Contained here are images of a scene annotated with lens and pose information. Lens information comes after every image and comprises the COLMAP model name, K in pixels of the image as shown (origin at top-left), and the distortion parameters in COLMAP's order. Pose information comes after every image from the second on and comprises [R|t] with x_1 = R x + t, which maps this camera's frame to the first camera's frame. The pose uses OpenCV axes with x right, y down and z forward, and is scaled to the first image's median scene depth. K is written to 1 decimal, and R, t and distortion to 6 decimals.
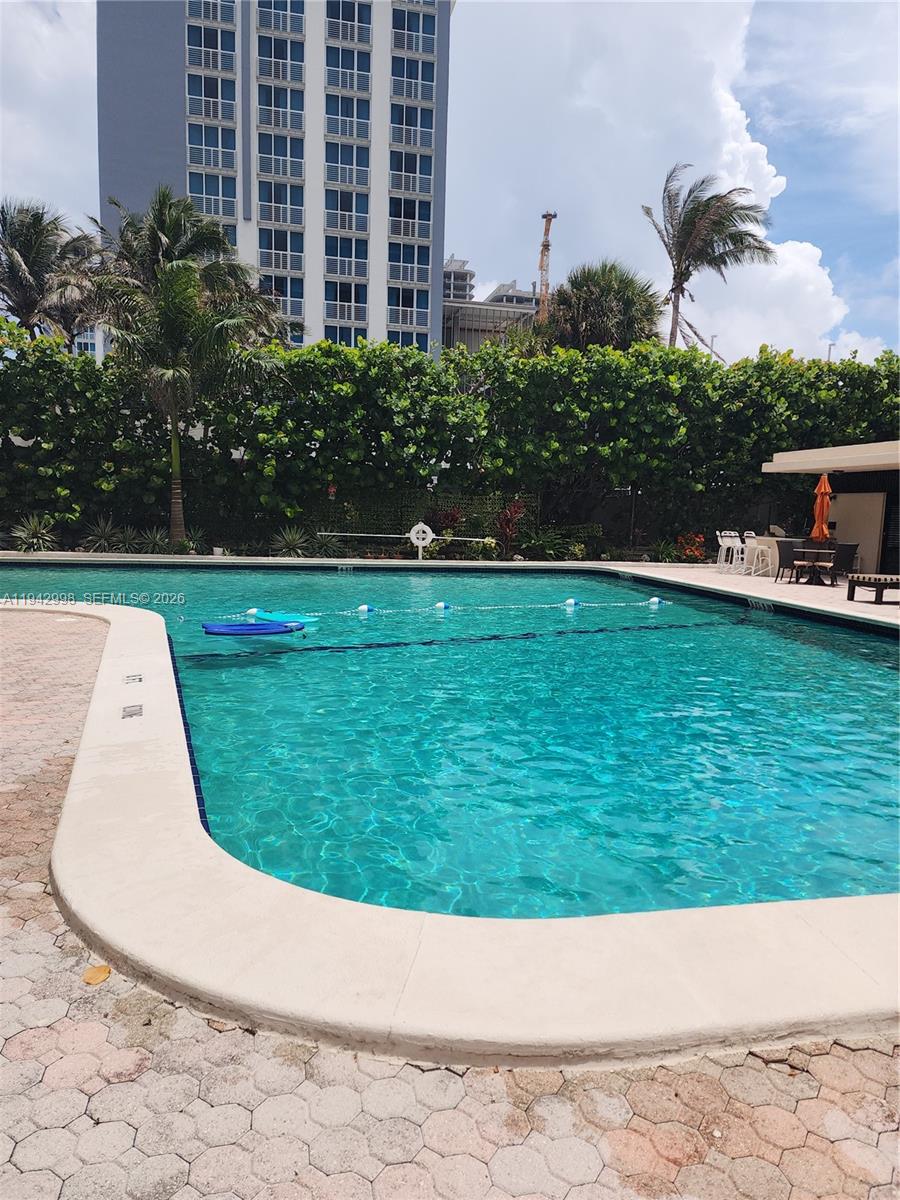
lens RADIAL K [[798.7, 0, 447.6], [0, 798.7, 603.7], [0, 0, 1]] dist [0.083491, -0.079322]
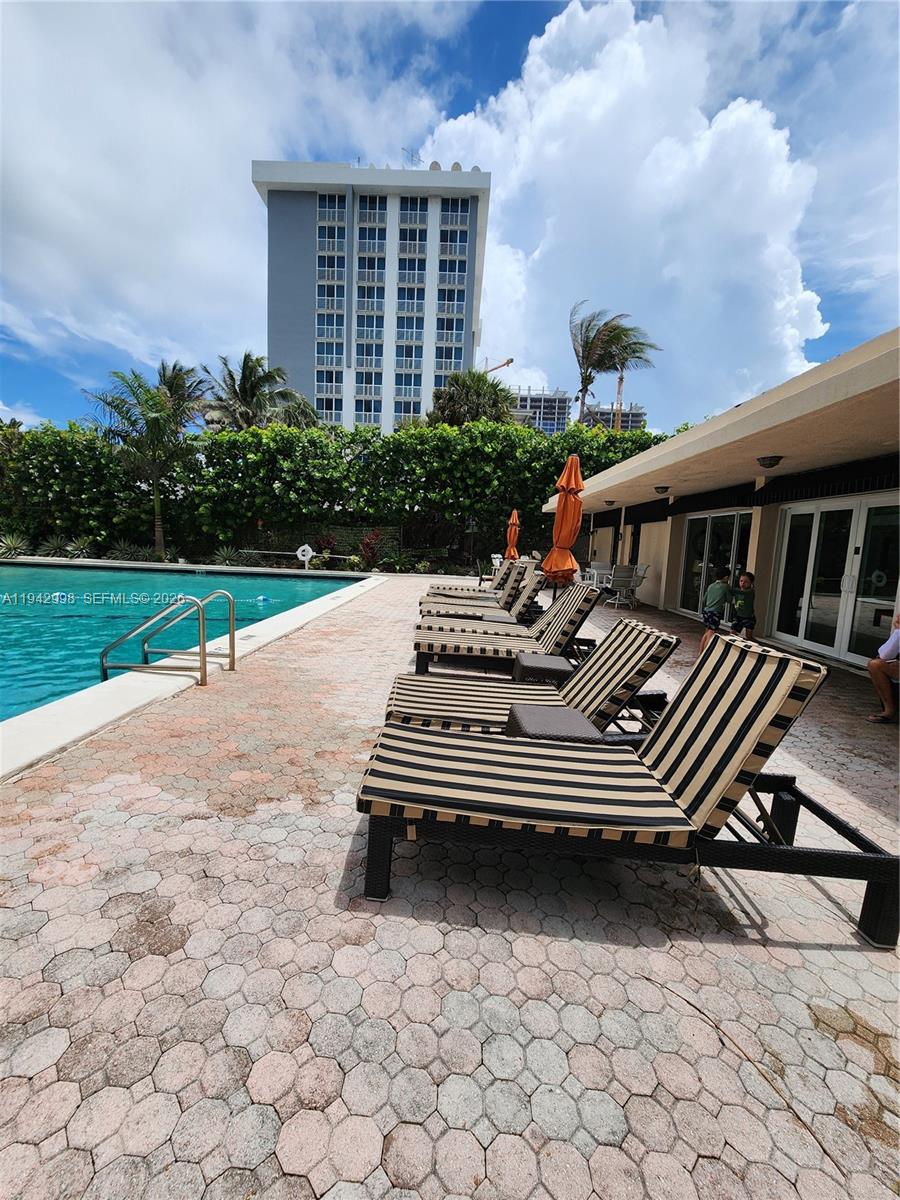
lens RADIAL K [[488.0, 0, 453.2], [0, 488.0, 607.5], [0, 0, 1]] dist [-0.011094, 0.000121]
pose [[0.971141, 0.044605, -0.234297, 0.281461], [-0.043183, 0.999004, 0.011200, -0.004058], [0.234563, -0.000759, 0.972101, 0.110789]]
